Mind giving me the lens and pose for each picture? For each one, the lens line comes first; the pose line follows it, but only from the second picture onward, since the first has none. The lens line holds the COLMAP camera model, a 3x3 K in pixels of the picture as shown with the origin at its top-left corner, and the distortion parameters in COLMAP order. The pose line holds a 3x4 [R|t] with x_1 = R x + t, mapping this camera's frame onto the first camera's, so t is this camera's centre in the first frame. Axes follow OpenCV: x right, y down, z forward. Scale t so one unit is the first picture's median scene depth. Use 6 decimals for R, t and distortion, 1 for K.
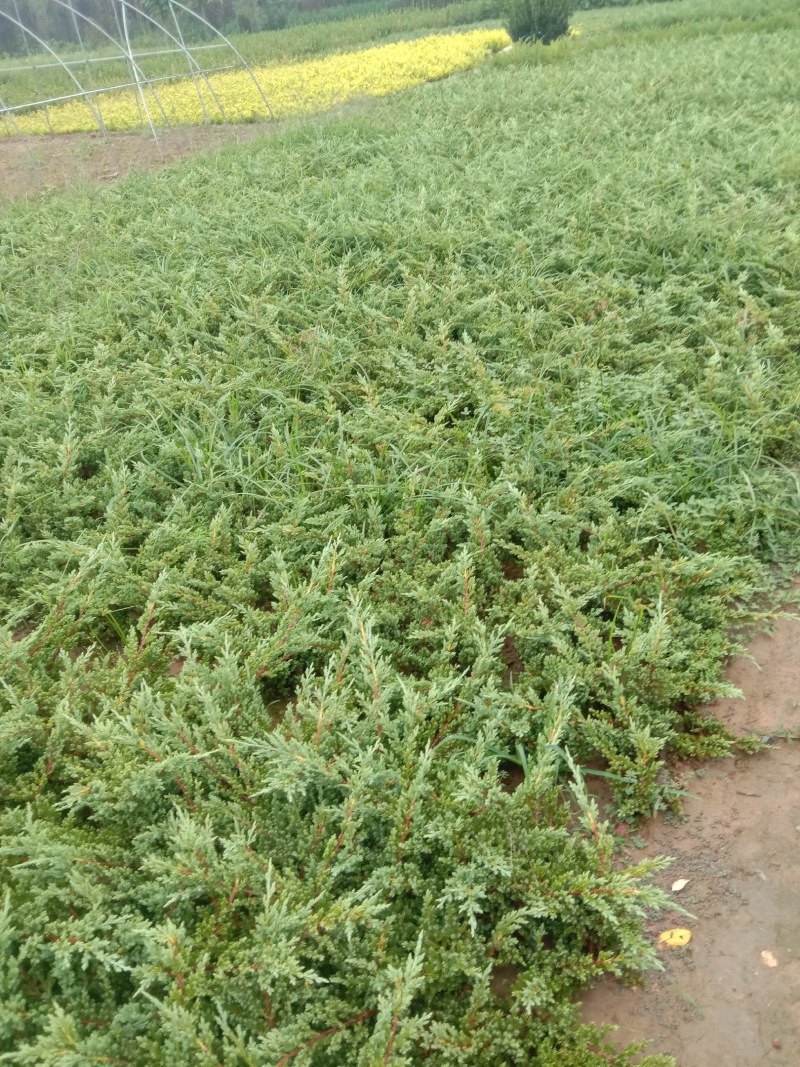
lens RADIAL K [[894.1, 0, 400.0], [0, 894.1, 533.5], [0, 0, 1]] dist [0.090544, -0.235000]
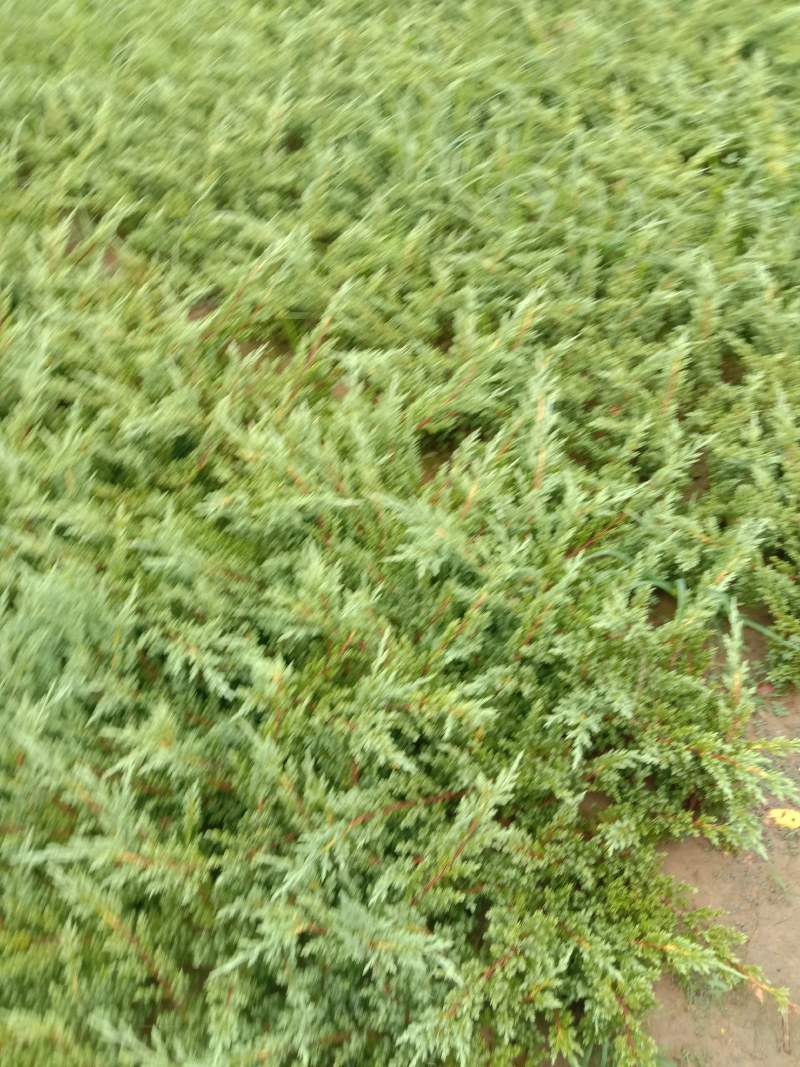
lens RADIAL K [[894.1, 0, 400.0], [0, 894.1, 533.5], [0, 0, 1]] dist [0.090544, -0.235000]
pose [[0.954890, 0.259272, -0.144785, -0.013712], [-0.202337, 0.924923, 0.321833, -0.033204], [0.217357, -0.278020, 0.935661, 0.095811]]
